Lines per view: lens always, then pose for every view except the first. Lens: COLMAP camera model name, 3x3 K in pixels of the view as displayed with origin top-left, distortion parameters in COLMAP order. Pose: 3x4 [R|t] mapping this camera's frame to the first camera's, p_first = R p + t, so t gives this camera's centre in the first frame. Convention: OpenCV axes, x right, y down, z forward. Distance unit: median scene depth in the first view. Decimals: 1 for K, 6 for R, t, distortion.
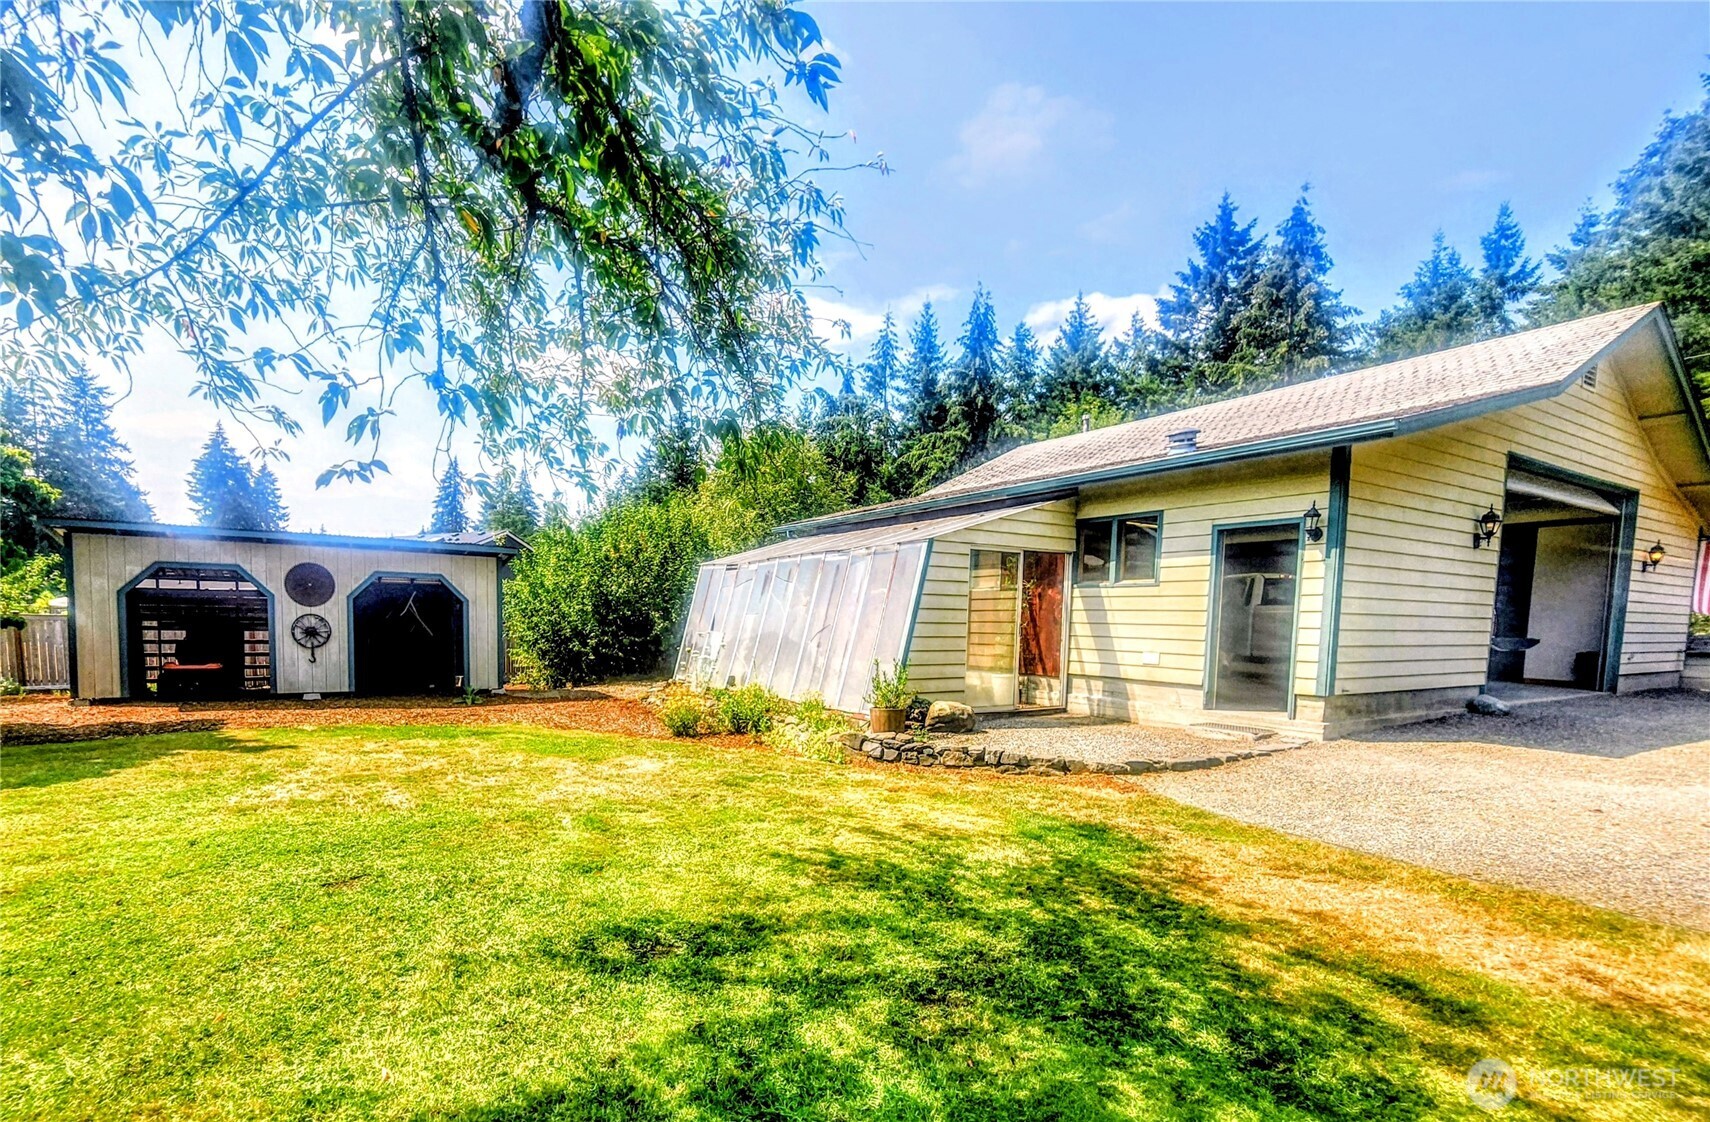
lens RADIAL K [[770.9, 0, 769.1], [0, 770.9, 671.8], [0, 0, 1]] dist [0.001710, 0.000365]
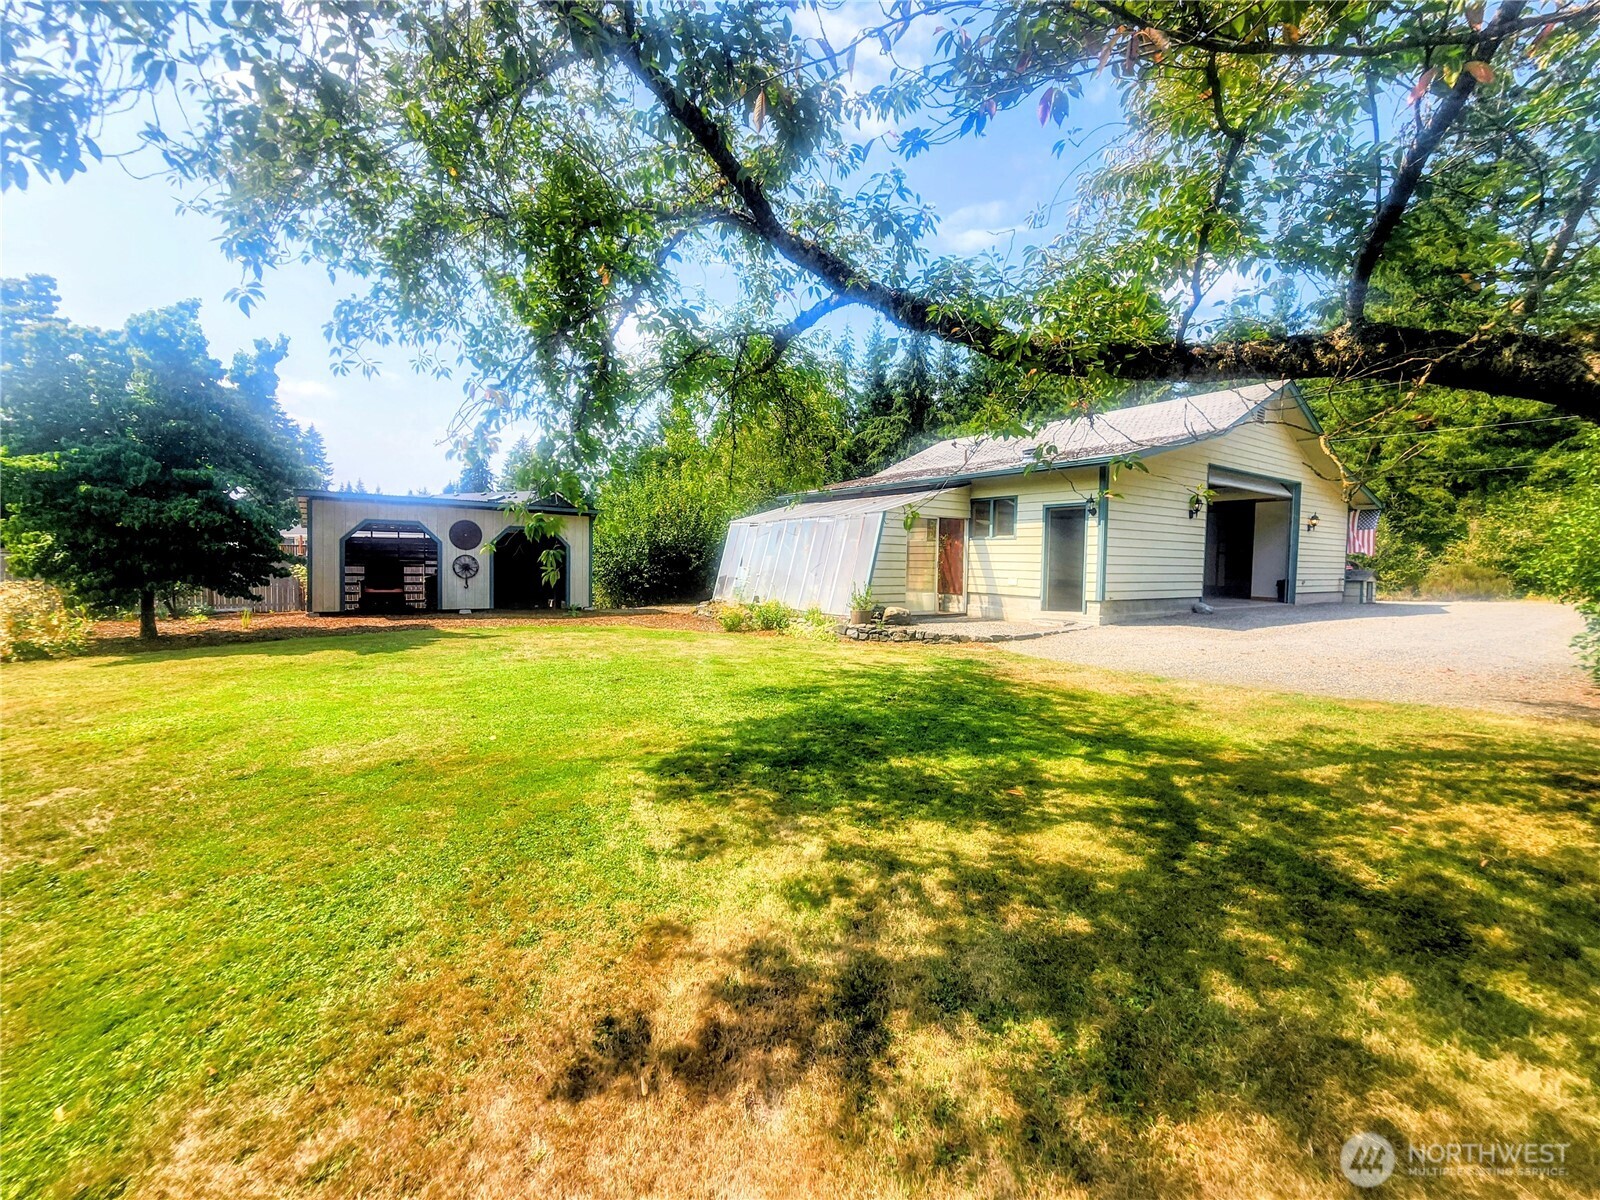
lens RADIAL K [[668.3, 0, 803.0], [0, 668.3, 575.7], [0, 0, 1]] dist [0.000598, 0.000683]
pose [[0.996008, -0.000998, 0.089253, -0.081375], [0.005109, 0.998935, -0.045846, 0.029234], [-0.089113, 0.046119, 0.994953, -0.357493]]
